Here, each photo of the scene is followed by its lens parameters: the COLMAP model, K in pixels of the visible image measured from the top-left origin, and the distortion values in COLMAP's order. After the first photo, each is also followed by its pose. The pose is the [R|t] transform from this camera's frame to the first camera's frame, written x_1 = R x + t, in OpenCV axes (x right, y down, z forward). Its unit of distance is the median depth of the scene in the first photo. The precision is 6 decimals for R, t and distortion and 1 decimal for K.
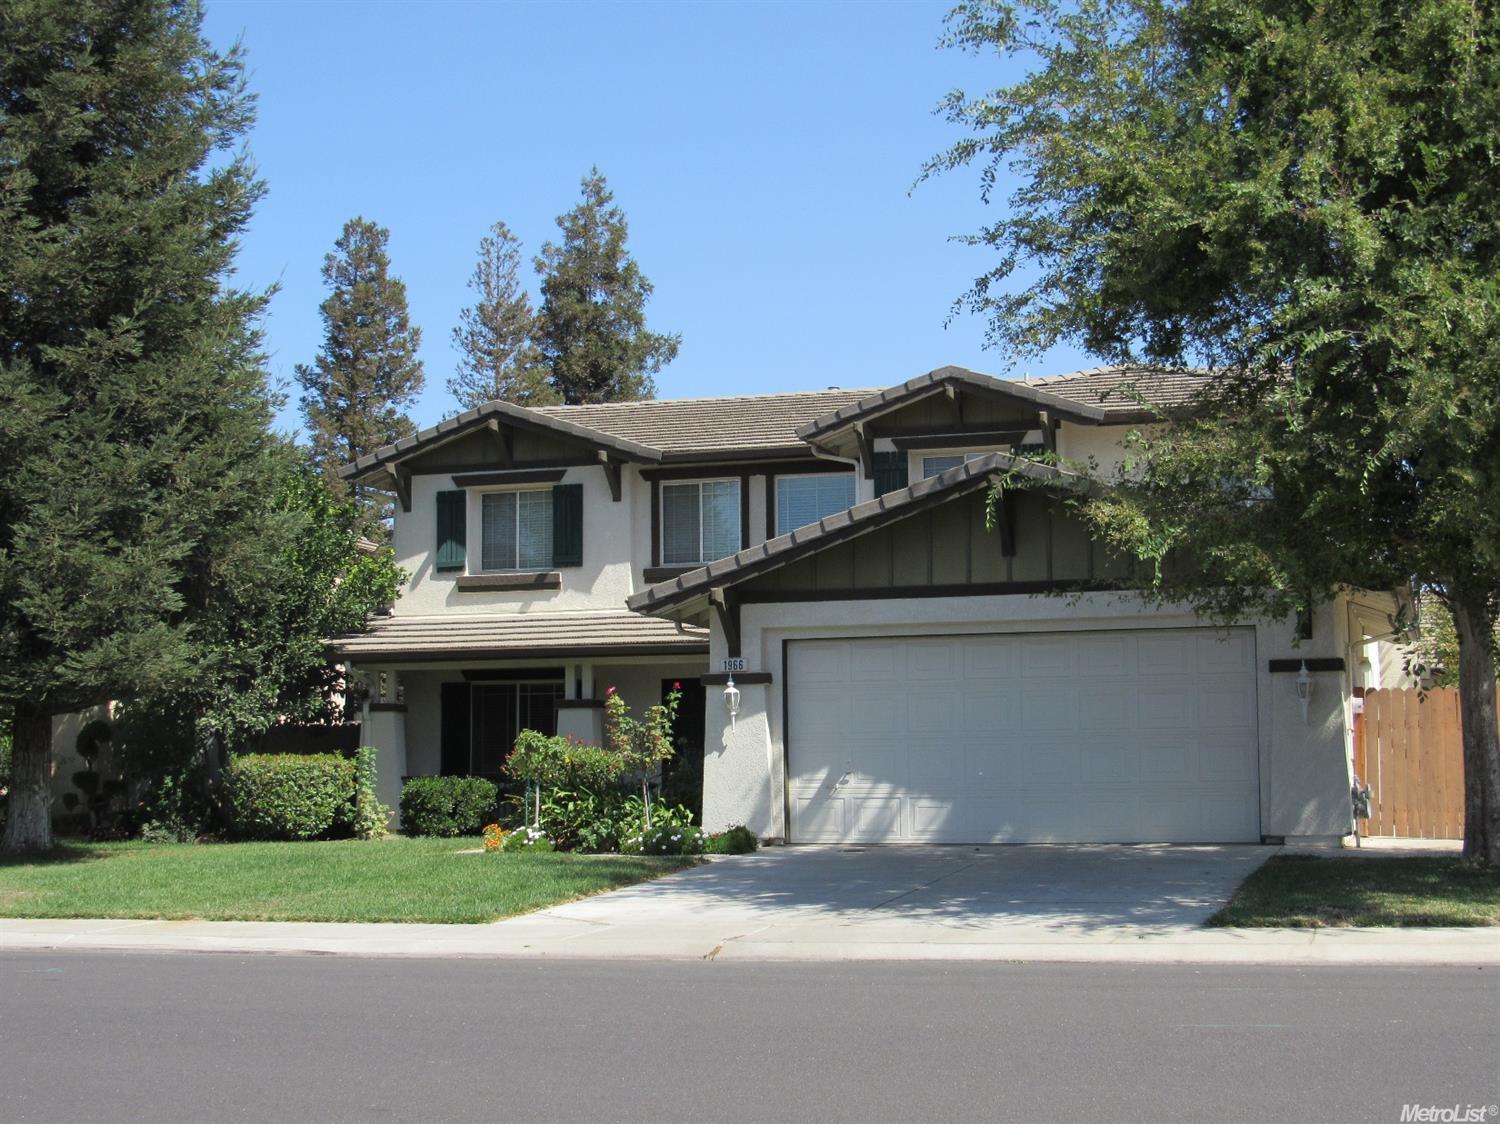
lens RADIAL K [[2286.0, 0, 750.0], [0, 2286.0, 562.0], [0, 0, 1]] dist [-0.051956, -0.020625]
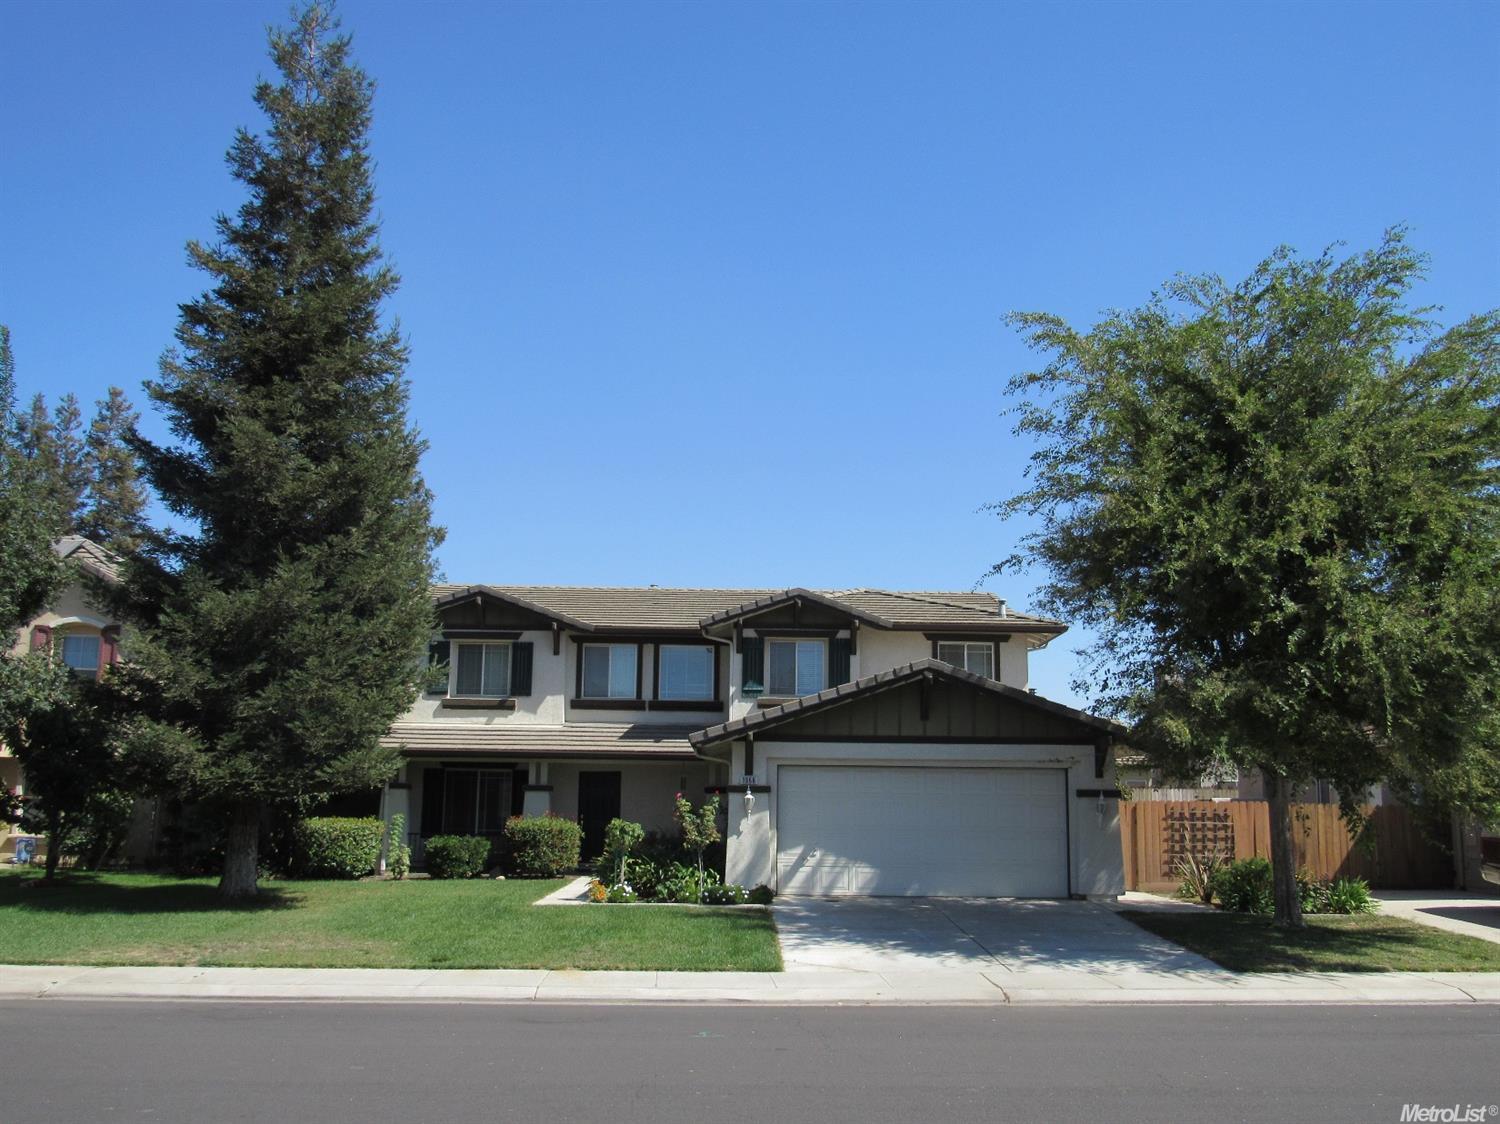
lens RADIAL K [[1411.3, 0, 750.0], [0, 1411.3, 562.0], [0, 0, 1]] dist [-0.019247, -0.003655]
pose [[0.946848, 0.074361, 0.312968, -0.262333], [-0.052319, 0.995559, -0.078259, -0.023514], [-0.317397, 0.057725, 0.946534, 0.053256]]
